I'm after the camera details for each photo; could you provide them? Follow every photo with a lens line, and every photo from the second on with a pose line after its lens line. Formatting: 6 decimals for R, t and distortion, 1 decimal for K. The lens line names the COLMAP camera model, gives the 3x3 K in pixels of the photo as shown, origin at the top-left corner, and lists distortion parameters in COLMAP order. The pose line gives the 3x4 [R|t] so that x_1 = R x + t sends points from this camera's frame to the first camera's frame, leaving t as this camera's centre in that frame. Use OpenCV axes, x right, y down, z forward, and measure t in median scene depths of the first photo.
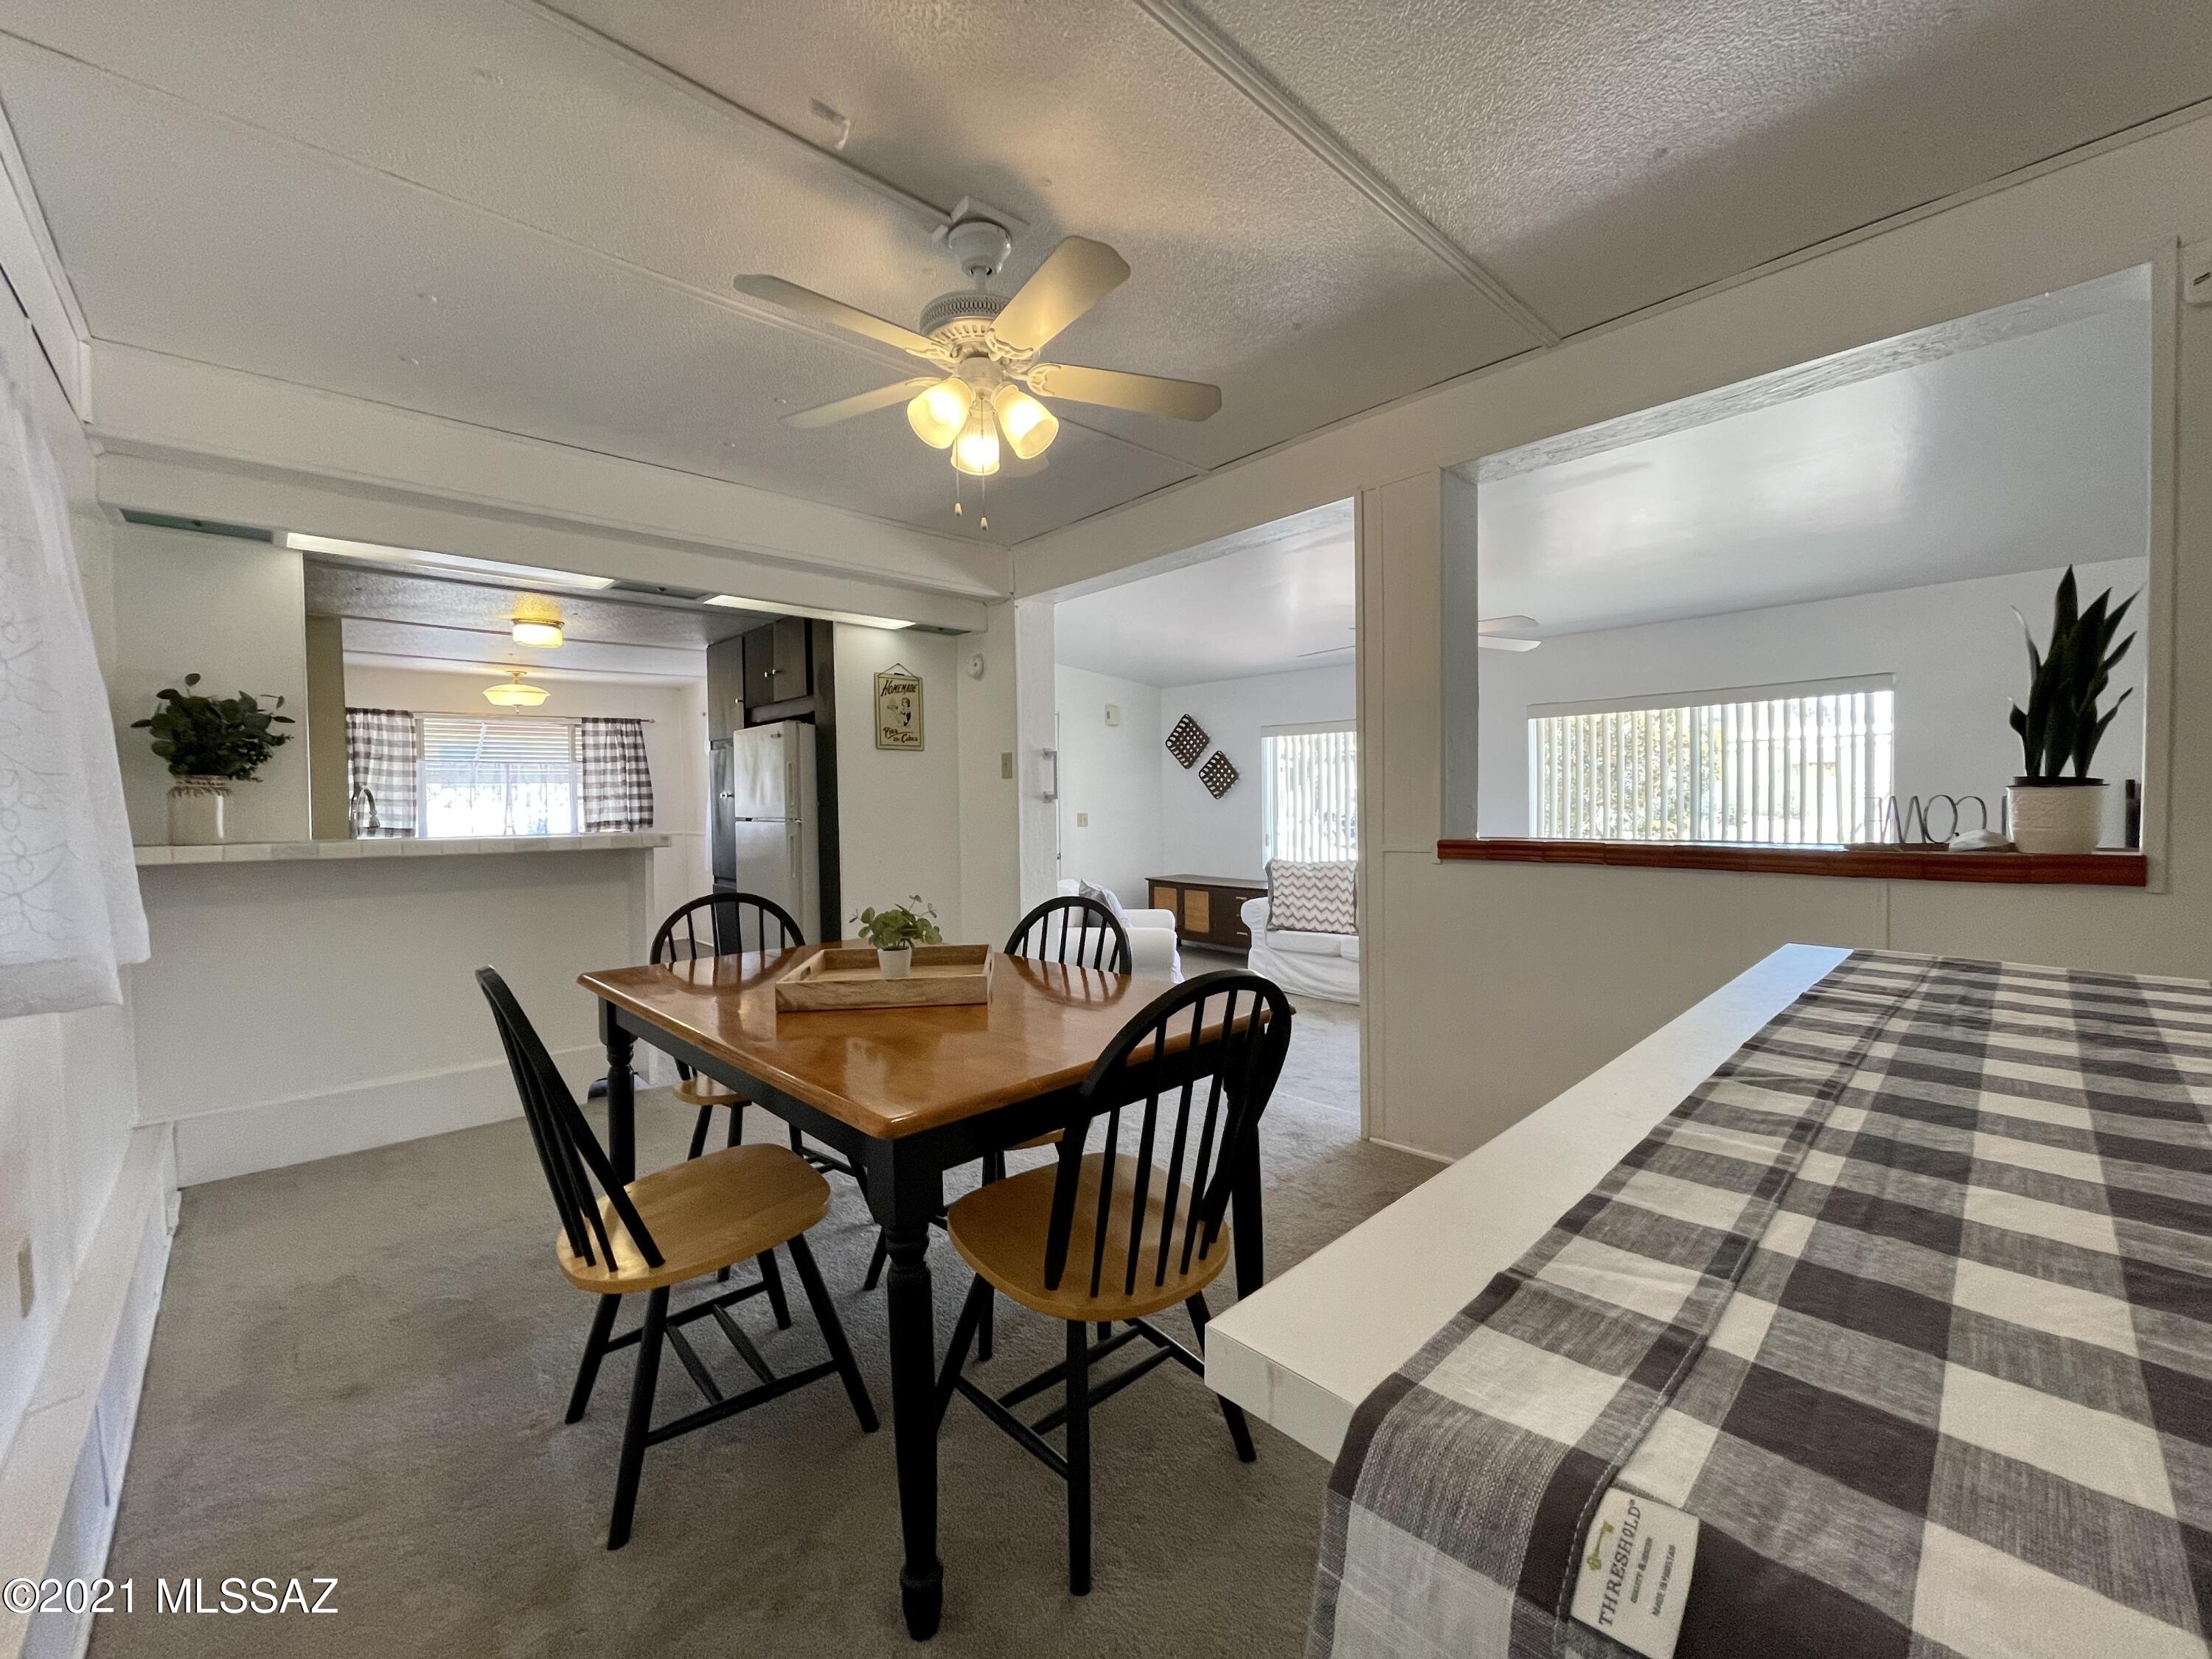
lens RADIAL K [[885.2, 0, 1084.3], [0, 885.2, 828.0], [0, 0, 1]] dist [-0.001995, 0.000637]
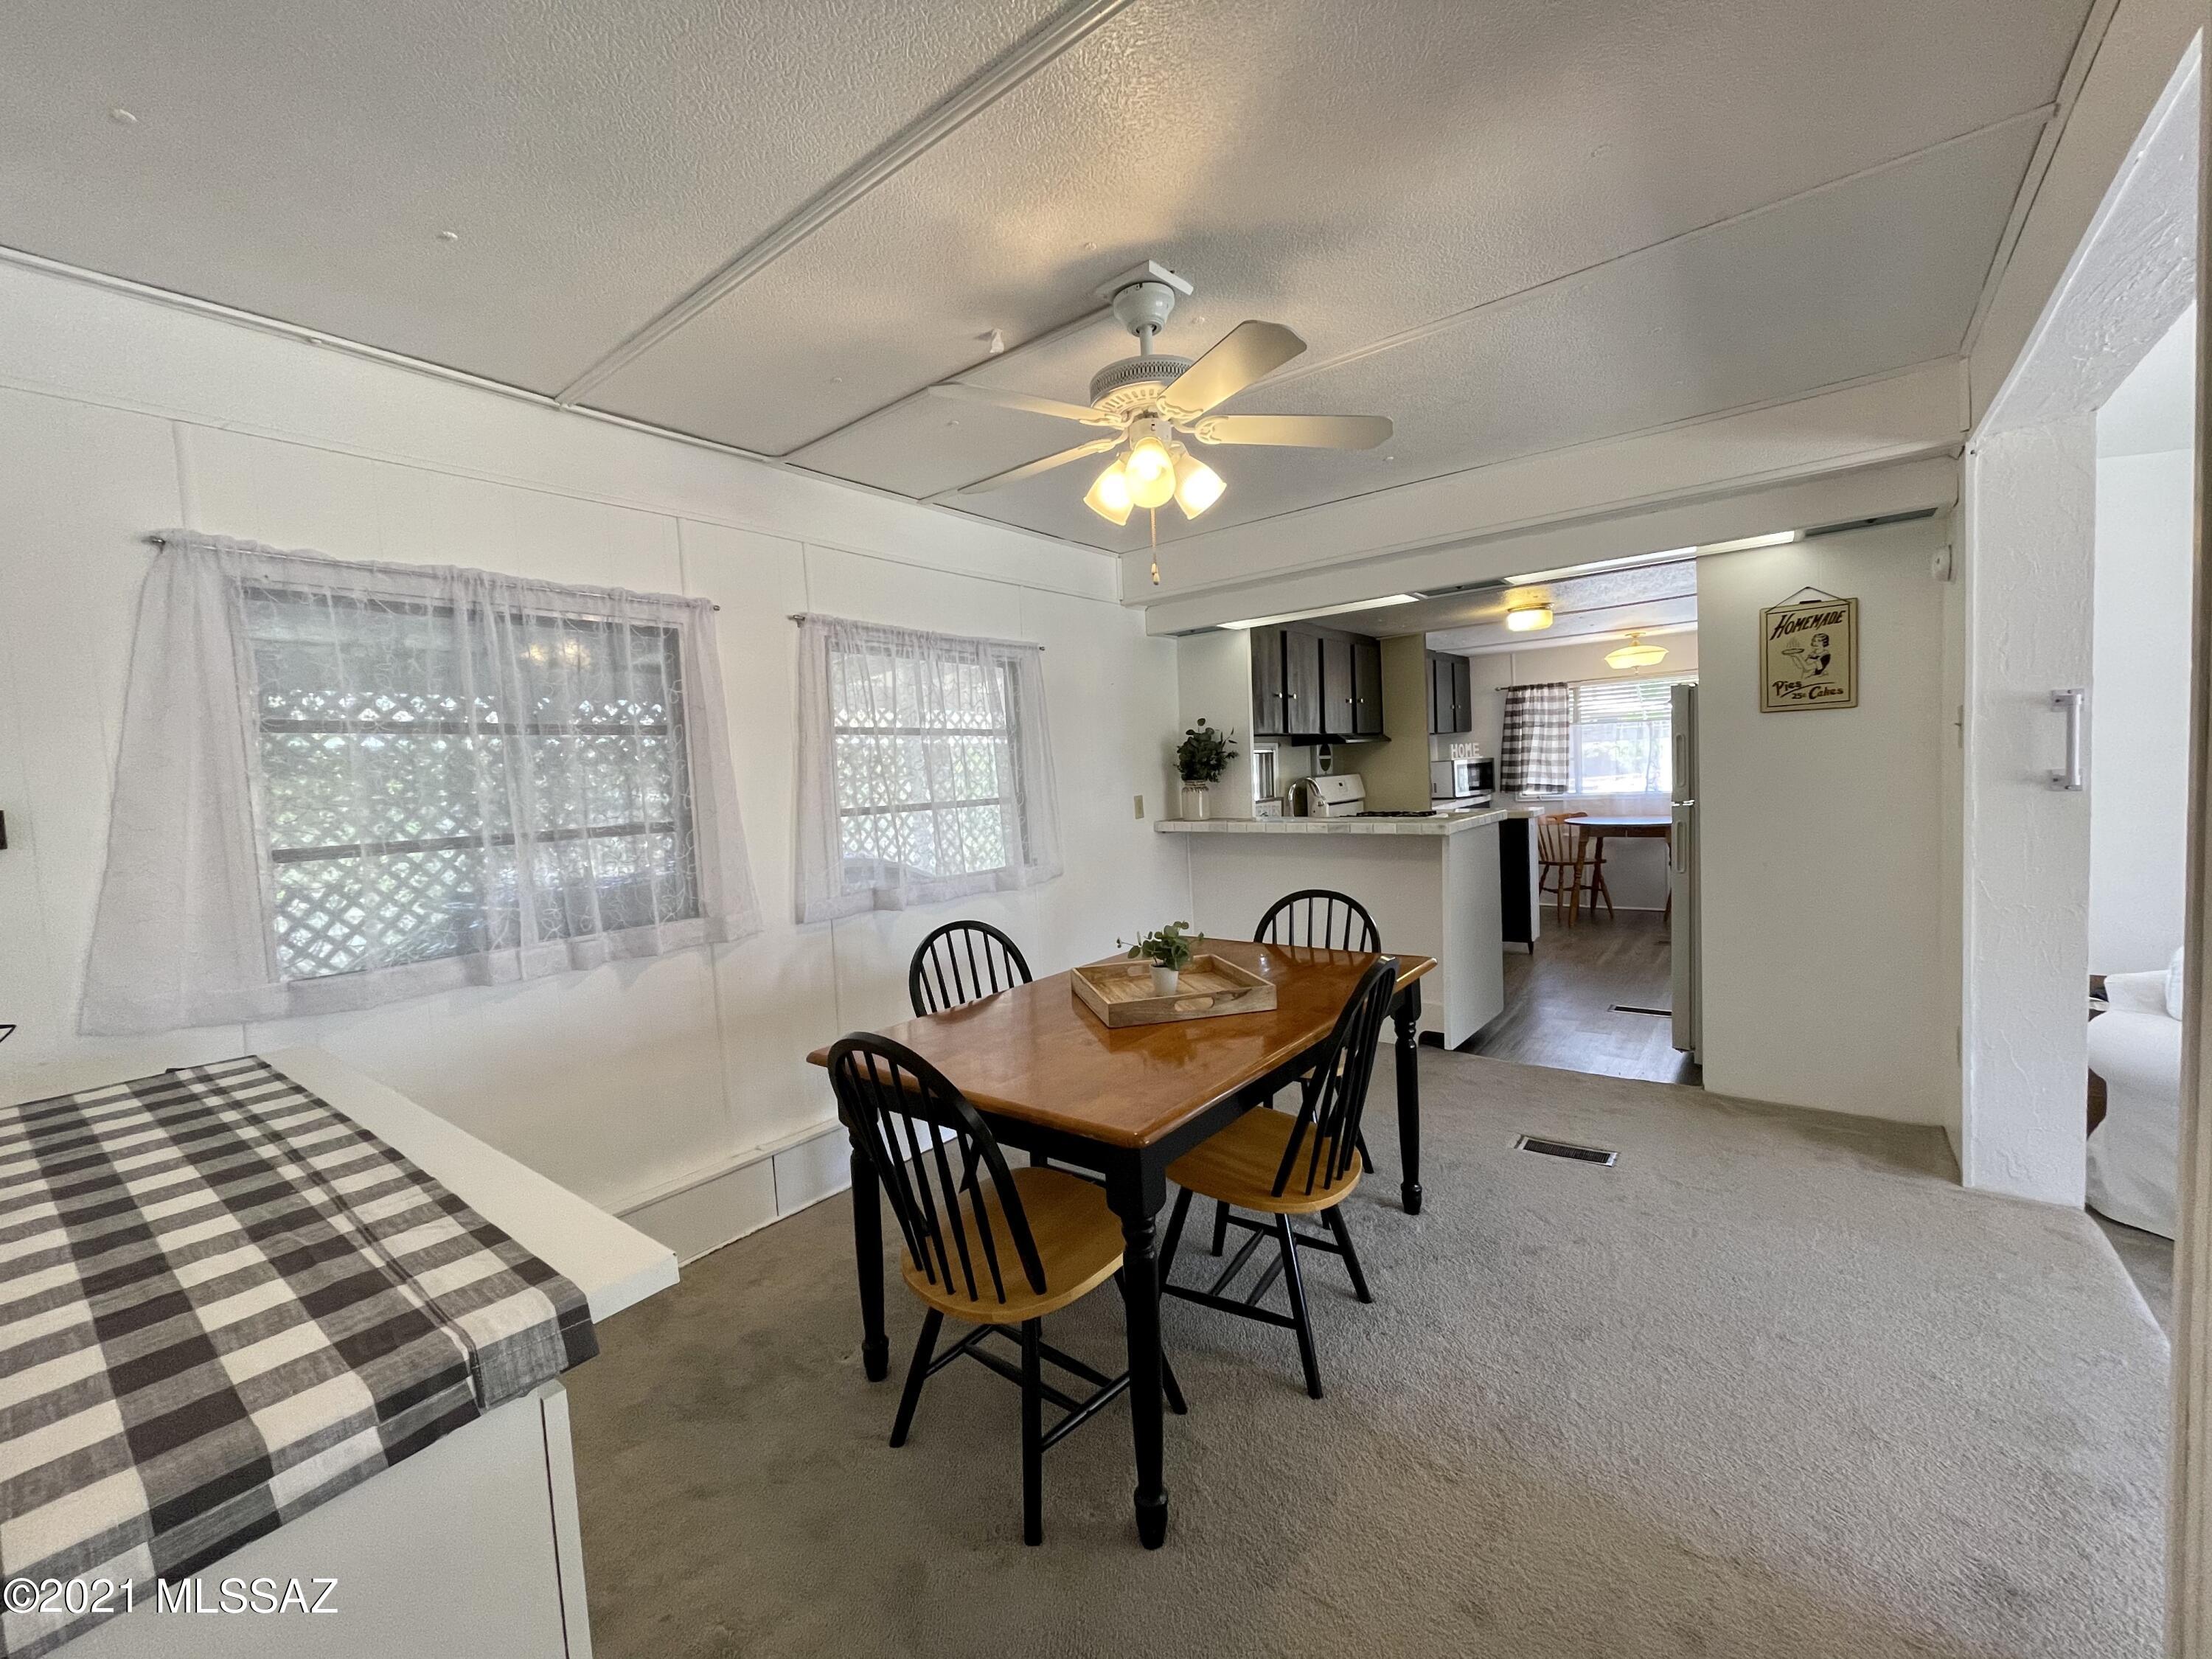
lens RADIAL K [[885.2, 0, 1114.1], [0, 885.2, 832.0], [0, 0, 1]] dist [-0.001995, 0.000637]
pose [[0.172940, 0.072461, -0.982263, 0.242940], [0.019115, 0.996855, 0.076903, -0.034503], [0.984747, -0.032076, 0.171011, 0.203672]]
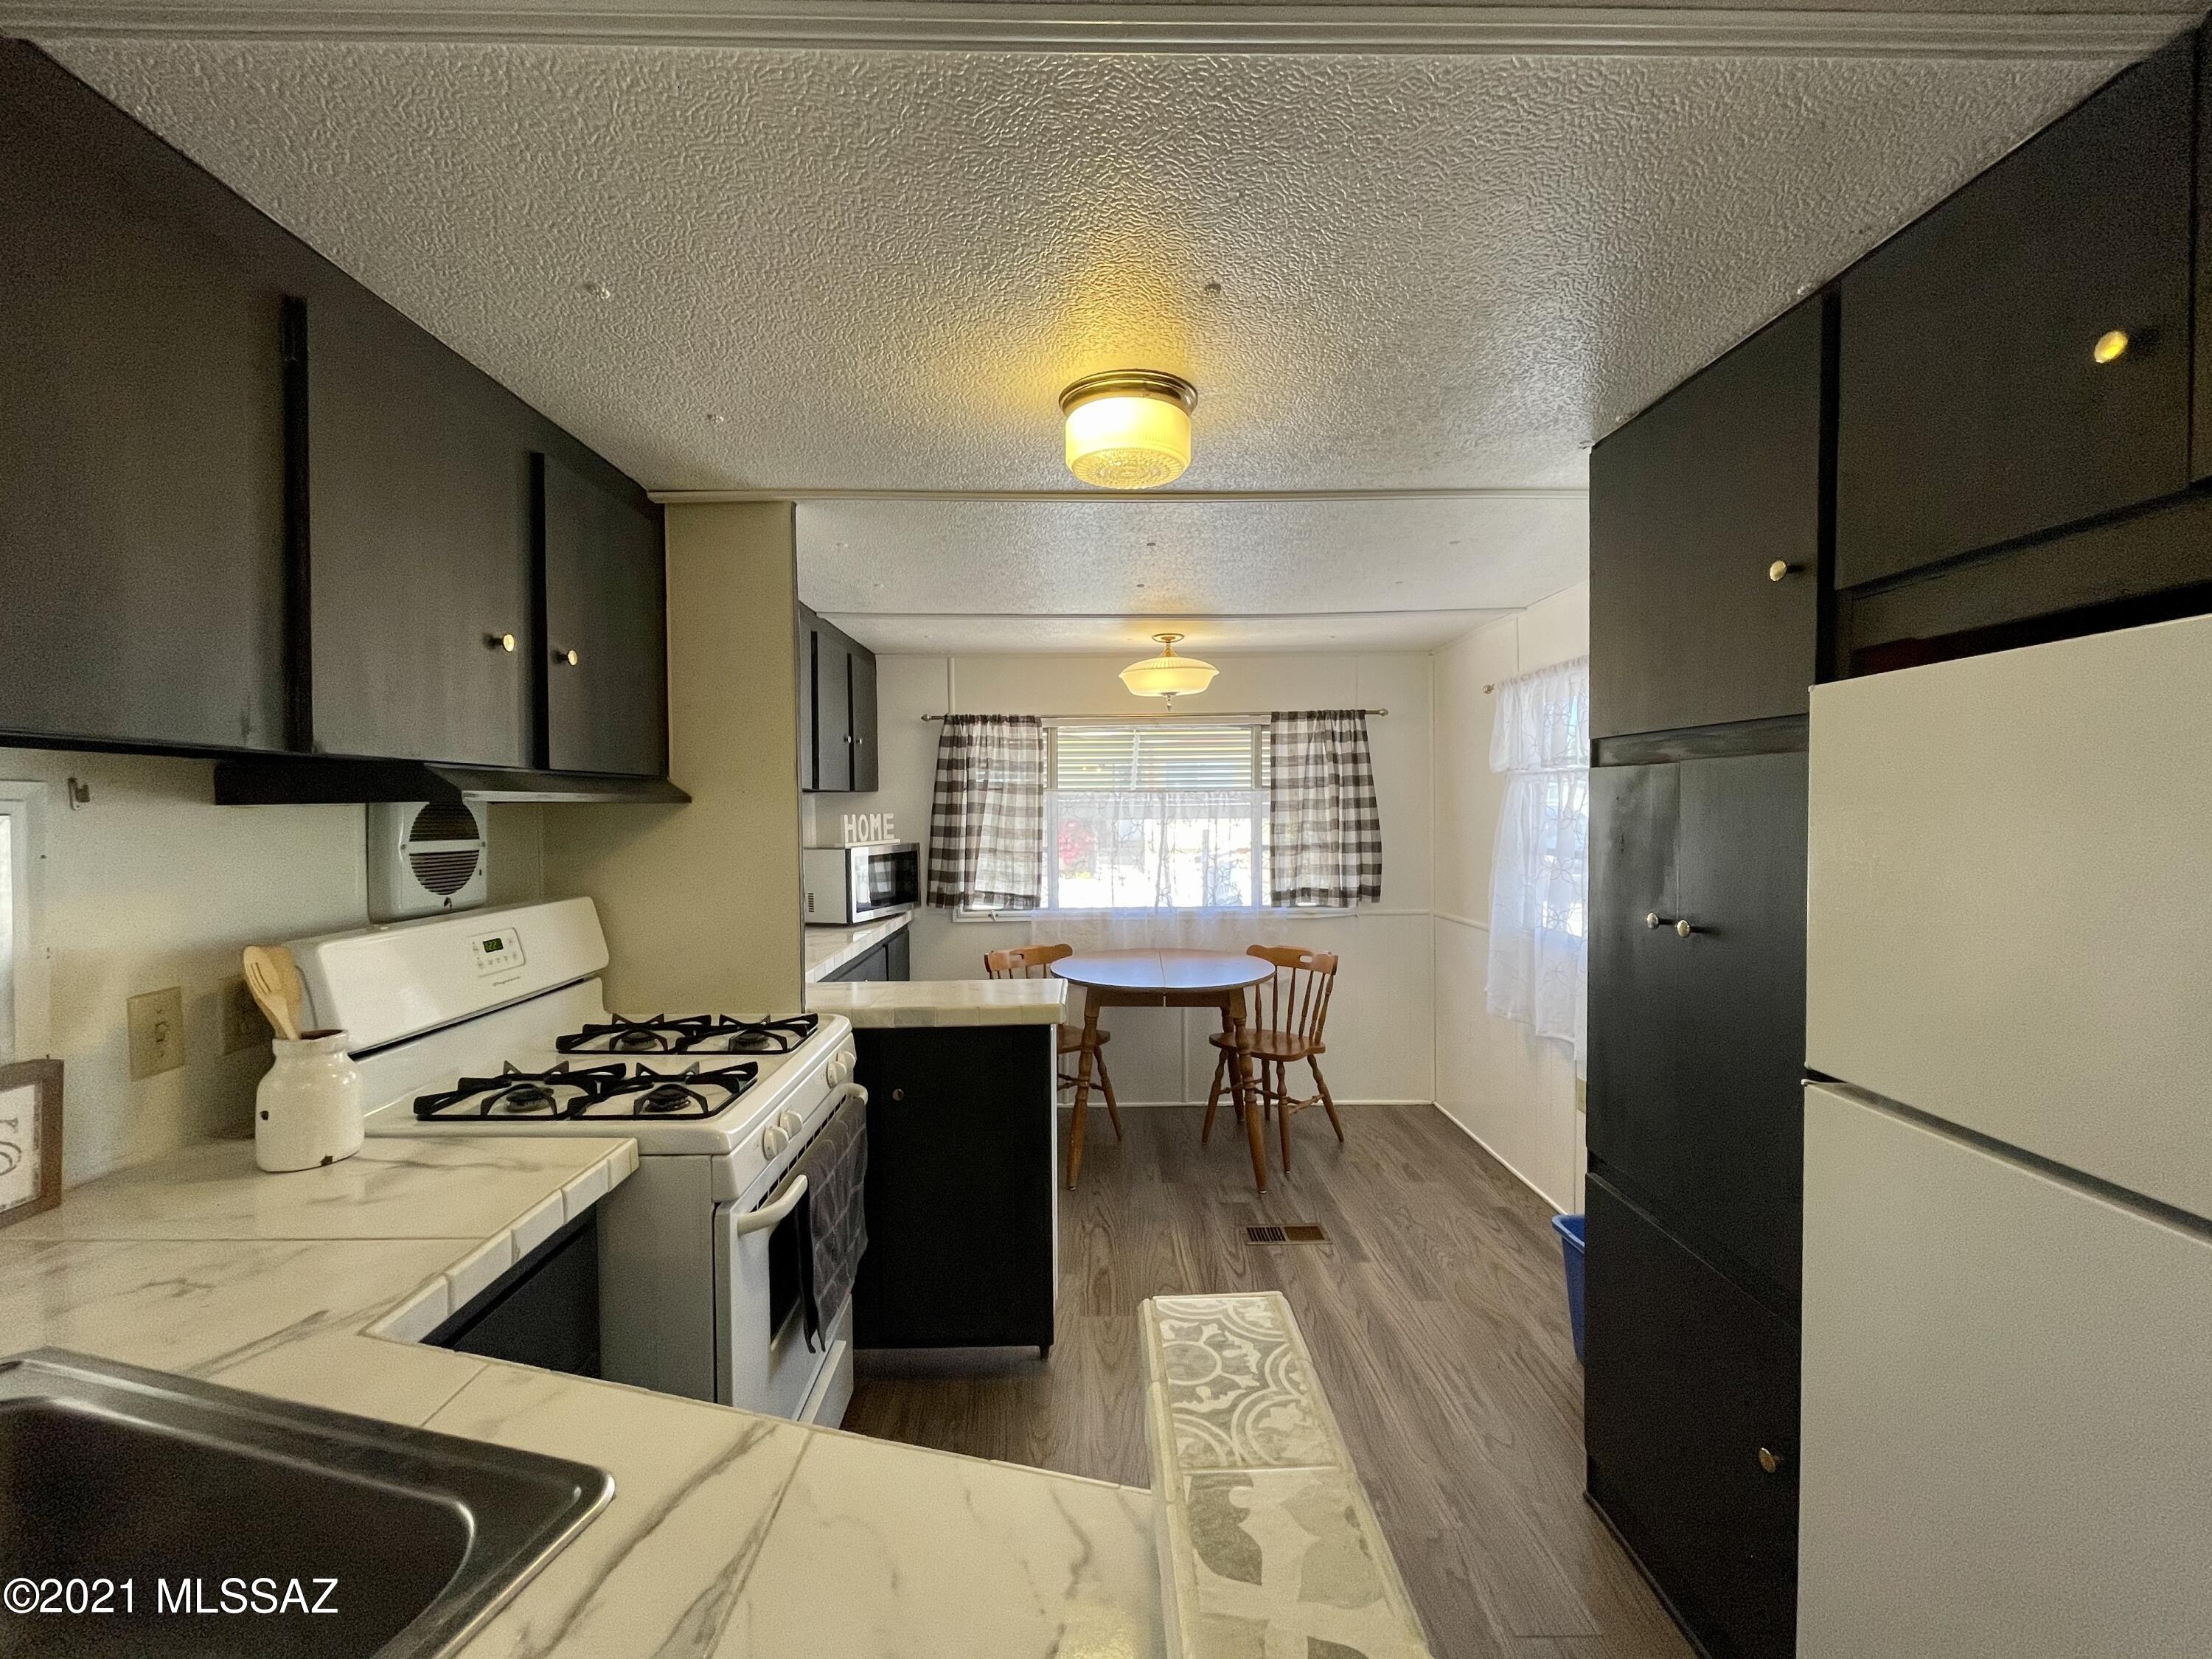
lens RADIAL K [[885.2, 0, 1098.6], [0, 885.2, 825.5], [0, 0, 1]] dist [-0.001995, 0.000637]
pose [[0.747981, 0.018803, -0.663454, -0.263625], [-0.024944, 0.999689, 0.000211, -0.047322], [0.663251, 0.016391, 0.748217, 0.486980]]
